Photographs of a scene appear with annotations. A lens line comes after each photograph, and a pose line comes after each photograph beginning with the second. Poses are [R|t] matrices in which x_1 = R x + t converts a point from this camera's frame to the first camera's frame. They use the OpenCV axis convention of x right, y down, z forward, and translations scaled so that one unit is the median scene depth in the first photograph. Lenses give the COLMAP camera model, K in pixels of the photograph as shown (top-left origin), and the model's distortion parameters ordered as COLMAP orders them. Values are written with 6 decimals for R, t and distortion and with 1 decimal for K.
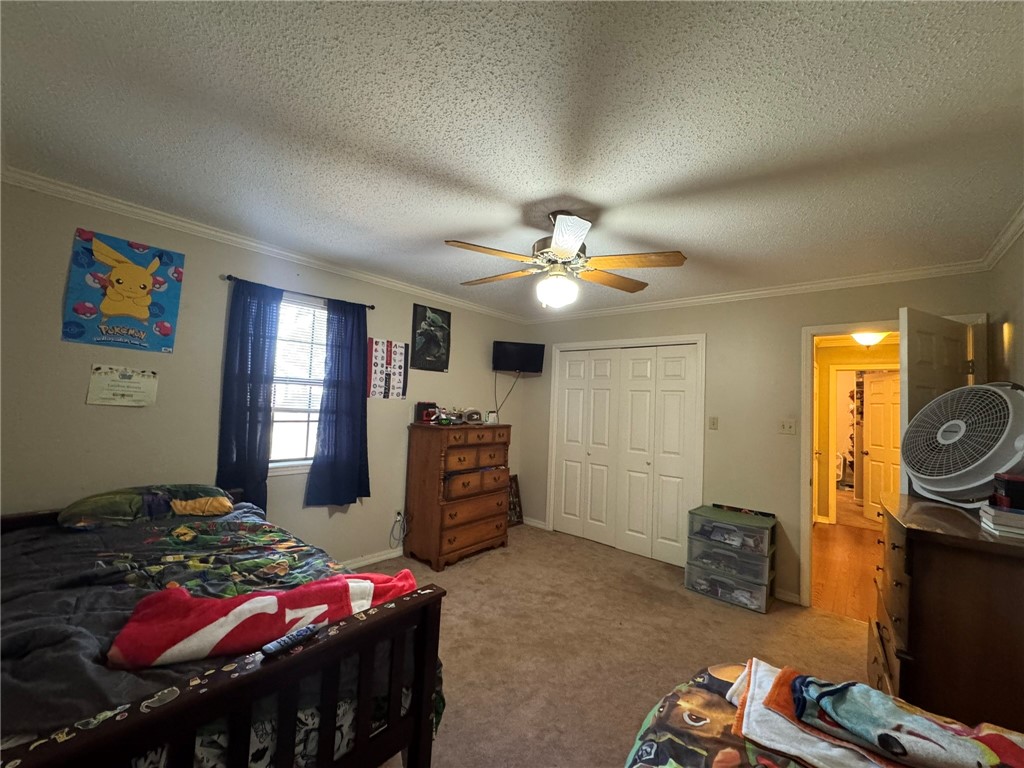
lens RADIAL K [[406.3, 0, 513.8], [0, 406.3, 385.7], [0, 0, 1]] dist [-0.001761, -0.000587]
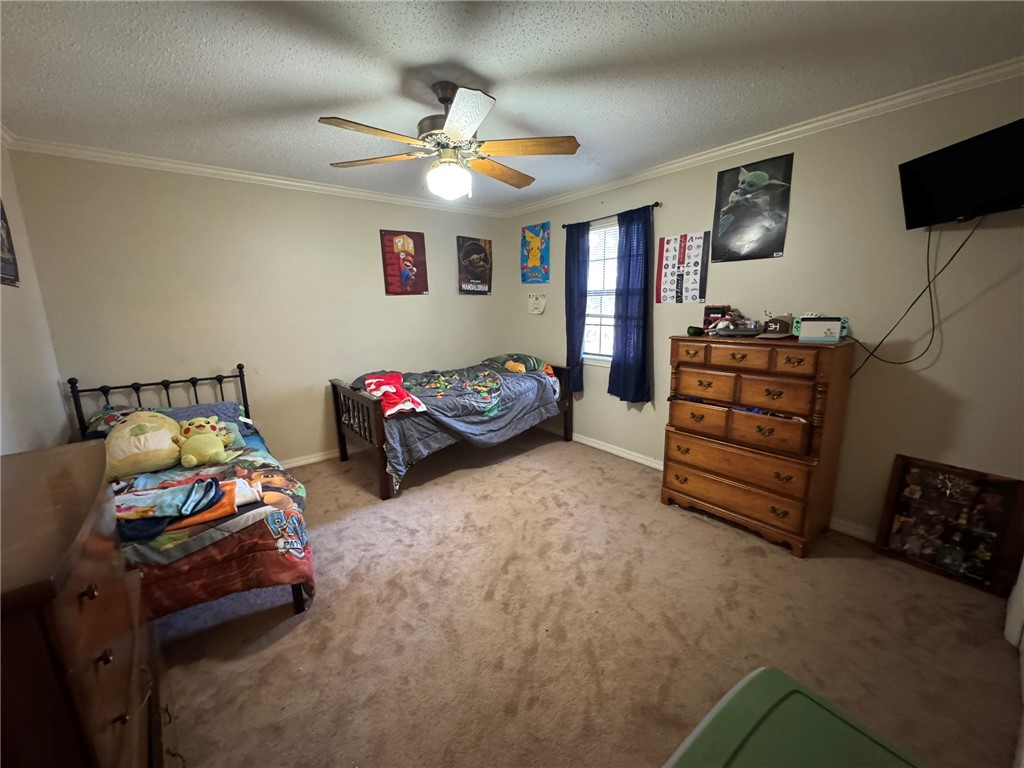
lens RADIAL K [[406.3, 0, 513.3], [0, 406.3, 385.1], [0, 0, 1]] dist [-0.001761, -0.000587]
pose [[-0.188092, 0.150702, -0.970521, 0.654162], [0.043674, 0.988464, 0.145024, 0.064601], [0.981180, -0.015108, -0.192504, 0.818184]]
